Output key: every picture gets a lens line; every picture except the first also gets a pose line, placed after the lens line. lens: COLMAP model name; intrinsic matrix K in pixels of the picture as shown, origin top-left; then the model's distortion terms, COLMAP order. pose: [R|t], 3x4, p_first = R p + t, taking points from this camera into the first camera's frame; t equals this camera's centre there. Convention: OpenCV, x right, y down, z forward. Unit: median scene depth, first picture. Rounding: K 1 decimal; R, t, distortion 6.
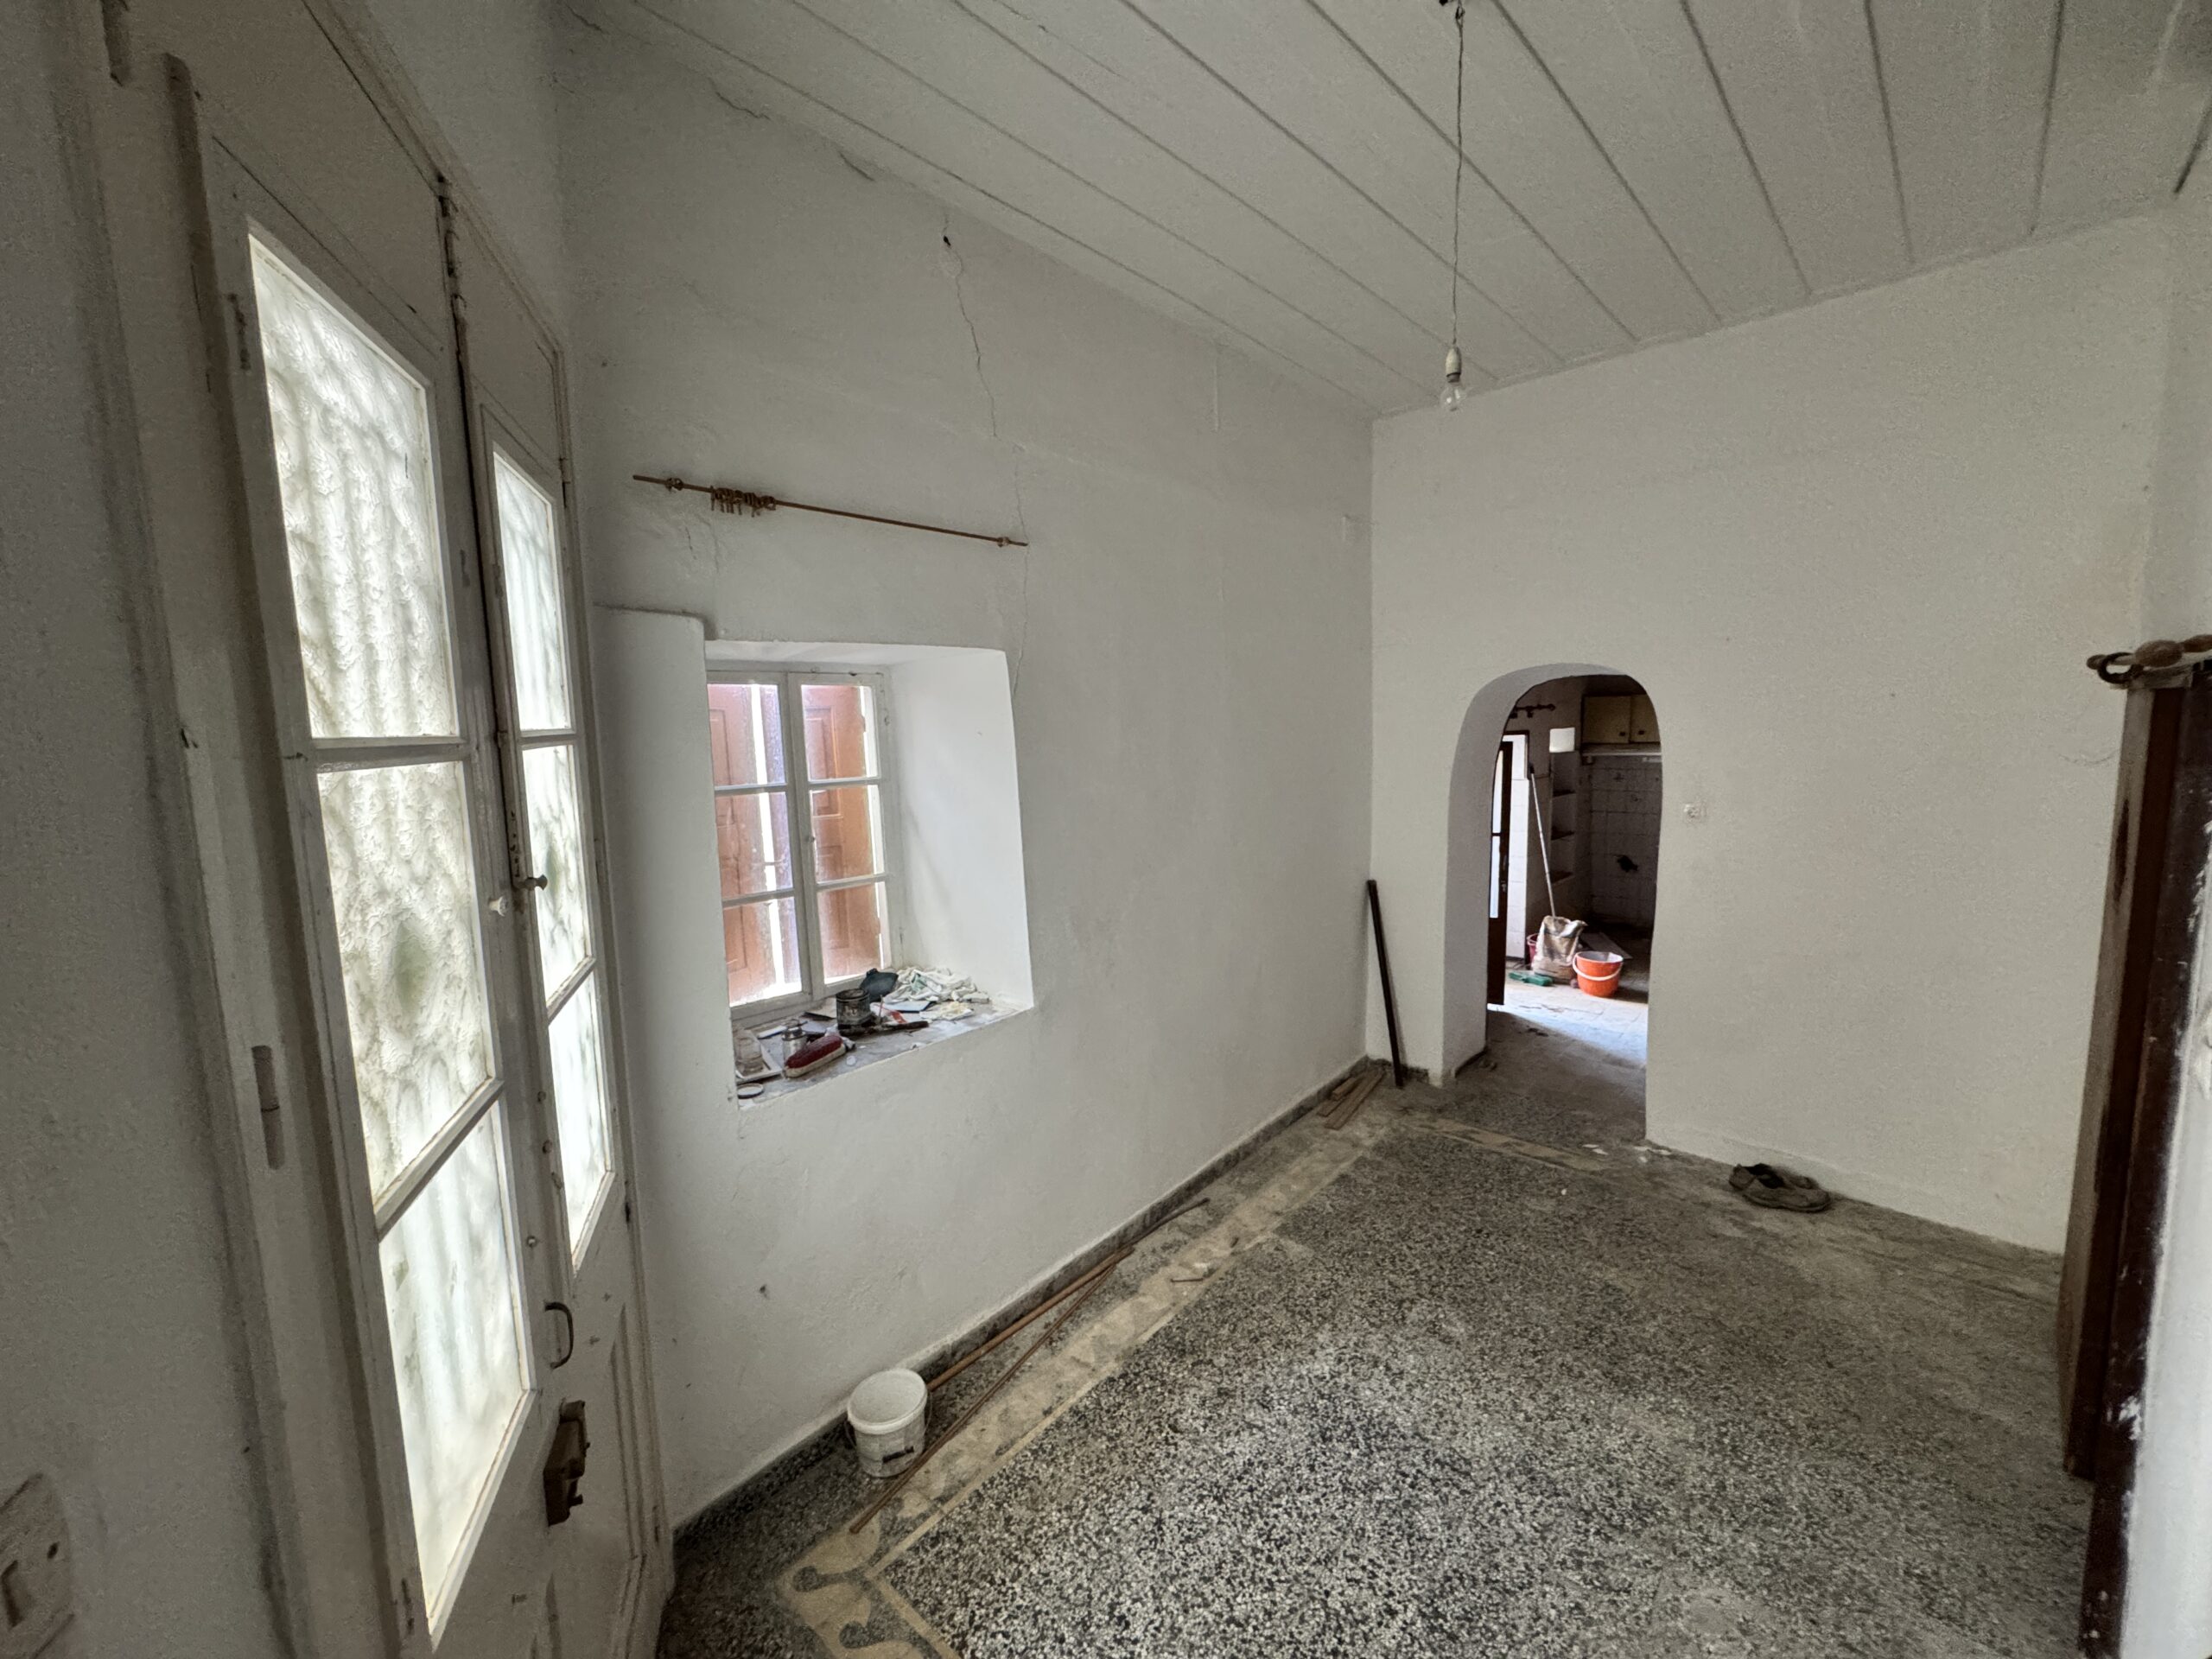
lens RADIAL K [[880.3, 0, 1103.2], [0, 880.3, 826.6], [0, 0, 1]] dist [-0.003580, 0.000621]
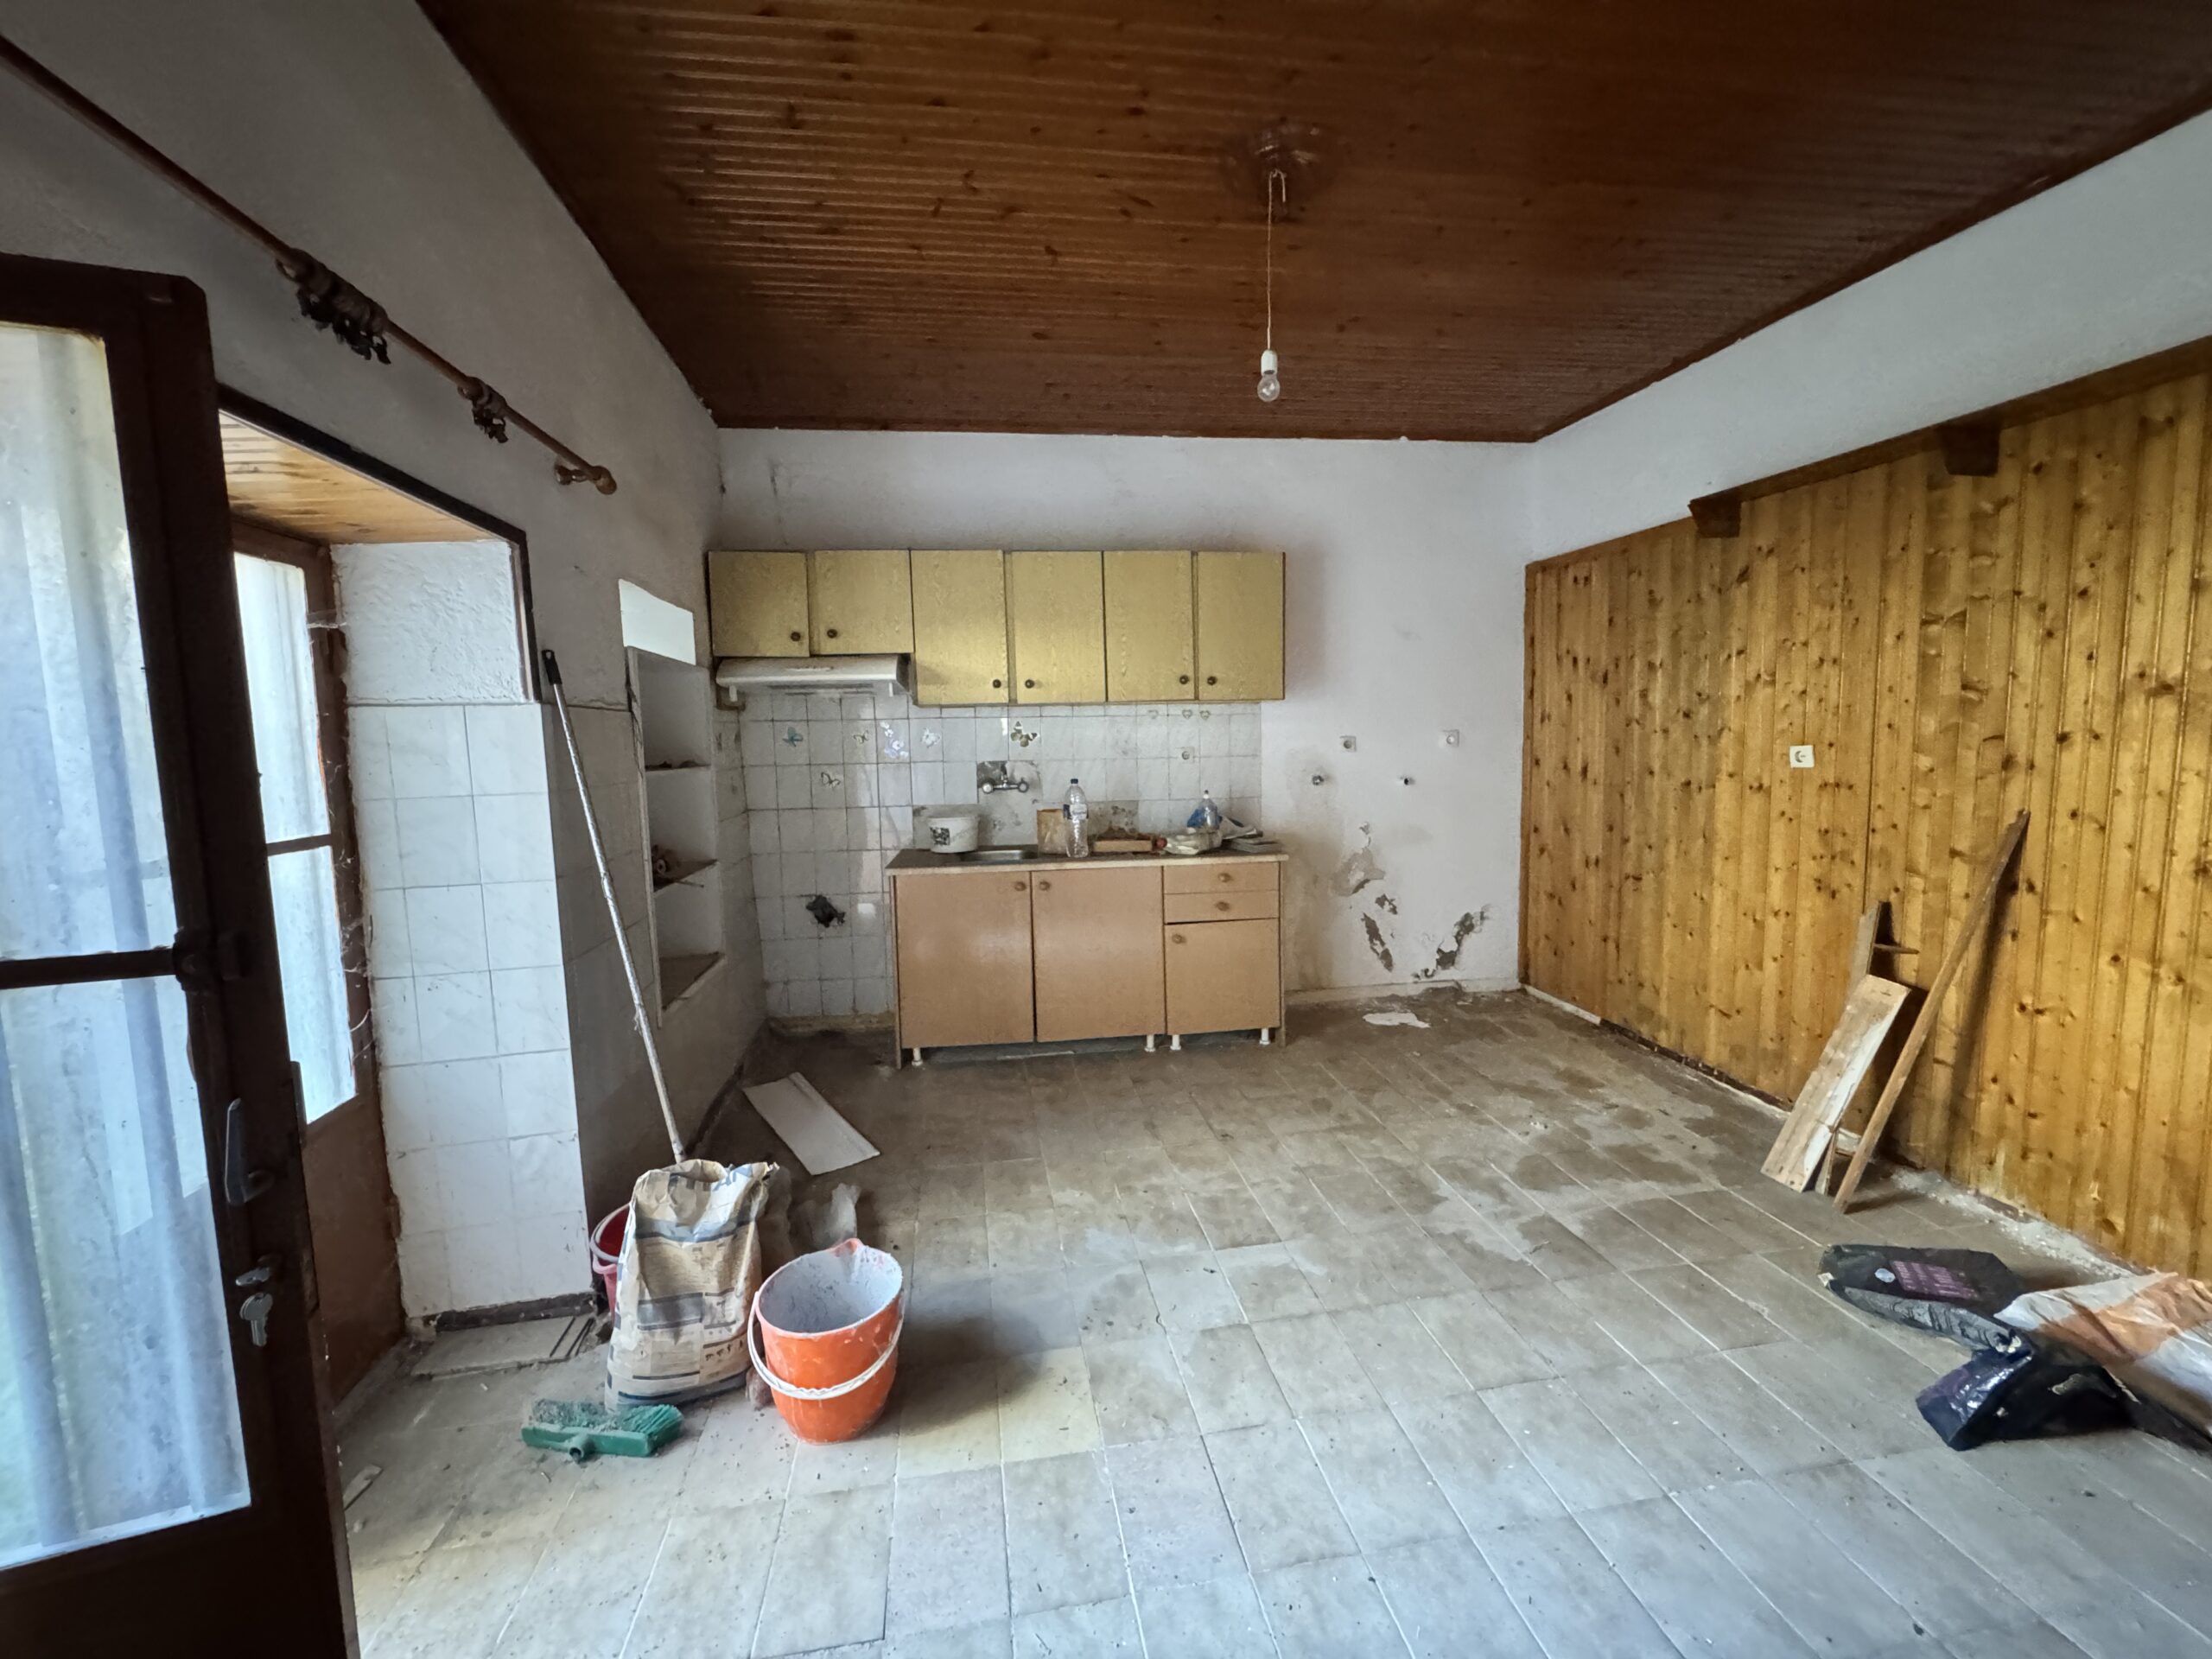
lens RADIAL K [[880.3, 0, 1098.3], [0, 880.3, 825.6], [0, 0, 1]] dist [-0.003580, 0.000621]
pose [[0.624732, -0.072728, 0.777445, 0.880181], [0.091258, 0.995630, 0.019807, -0.004615], [-0.775489, 0.058574, 0.628639, 1.609750]]
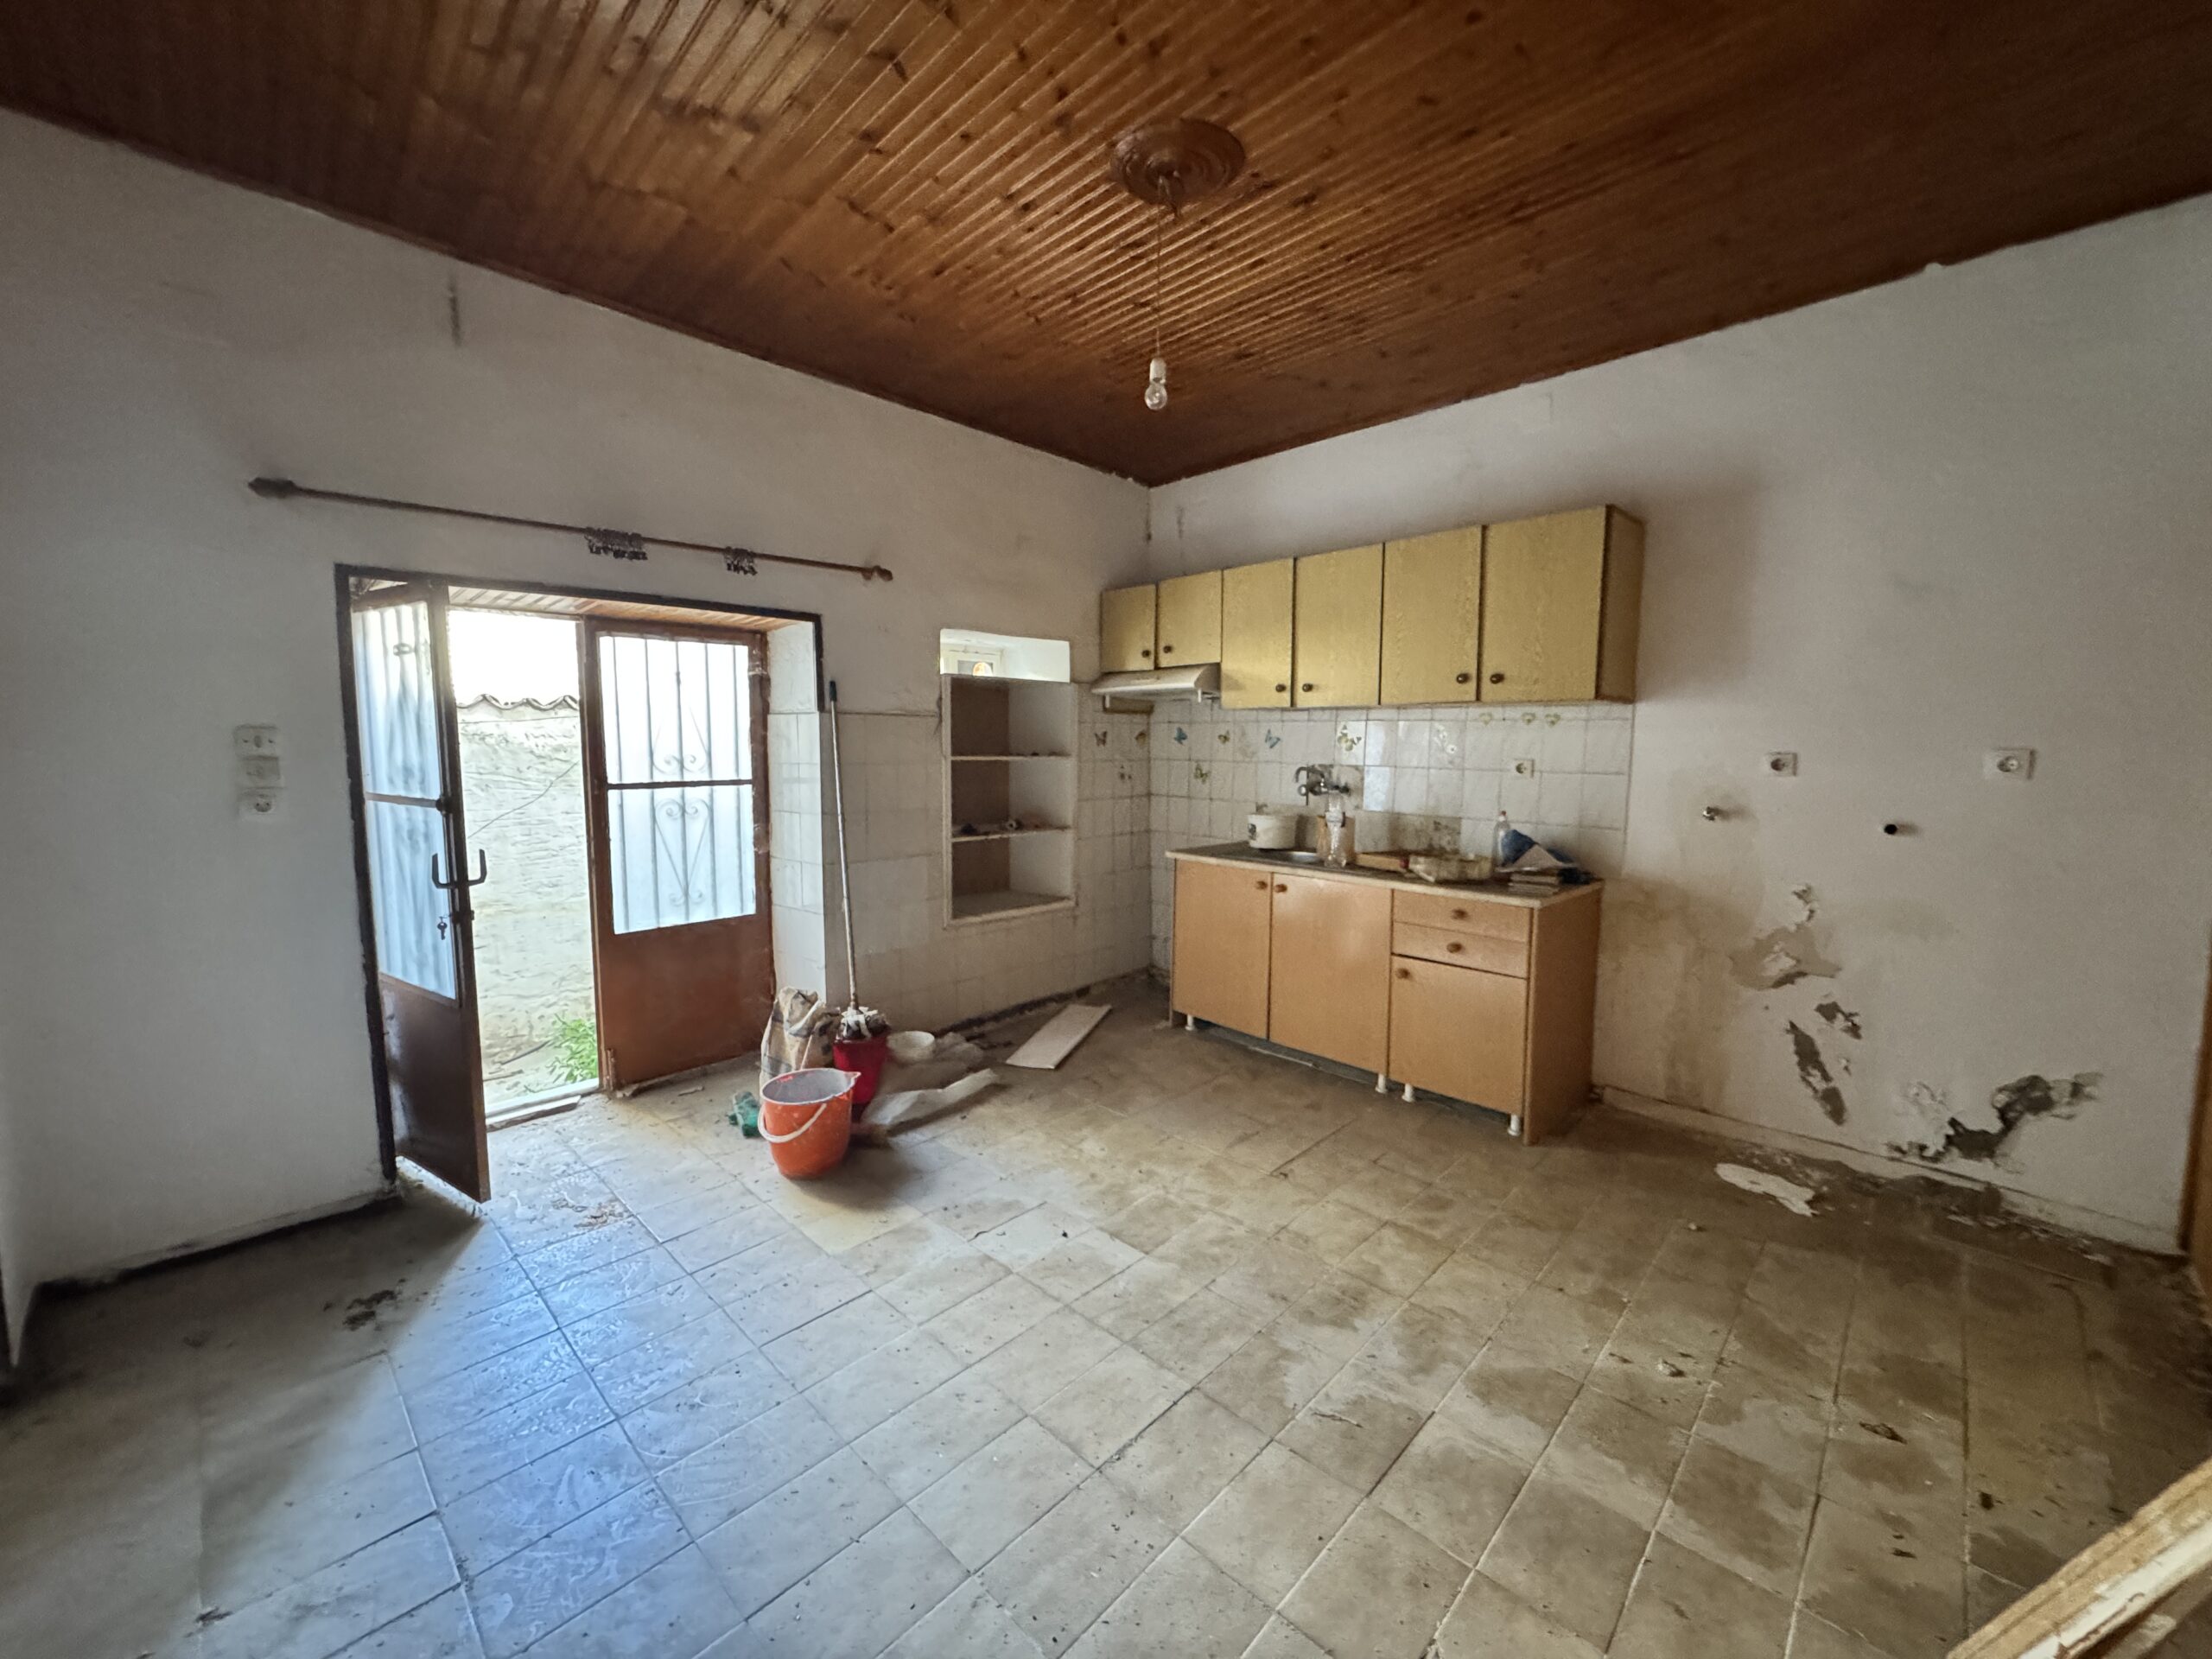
lens RADIAL K [[880.3, 0, 1104.0], [0, 880.3, 824.6], [0, 0, 1]] dist [-0.003580, 0.000621]
pose [[0.998999, 0.029303, -0.033809, 1.585075], [-0.029681, 0.999502, -0.010713, 0.027627], [0.033478, 0.011706, 0.999371, 1.191382]]
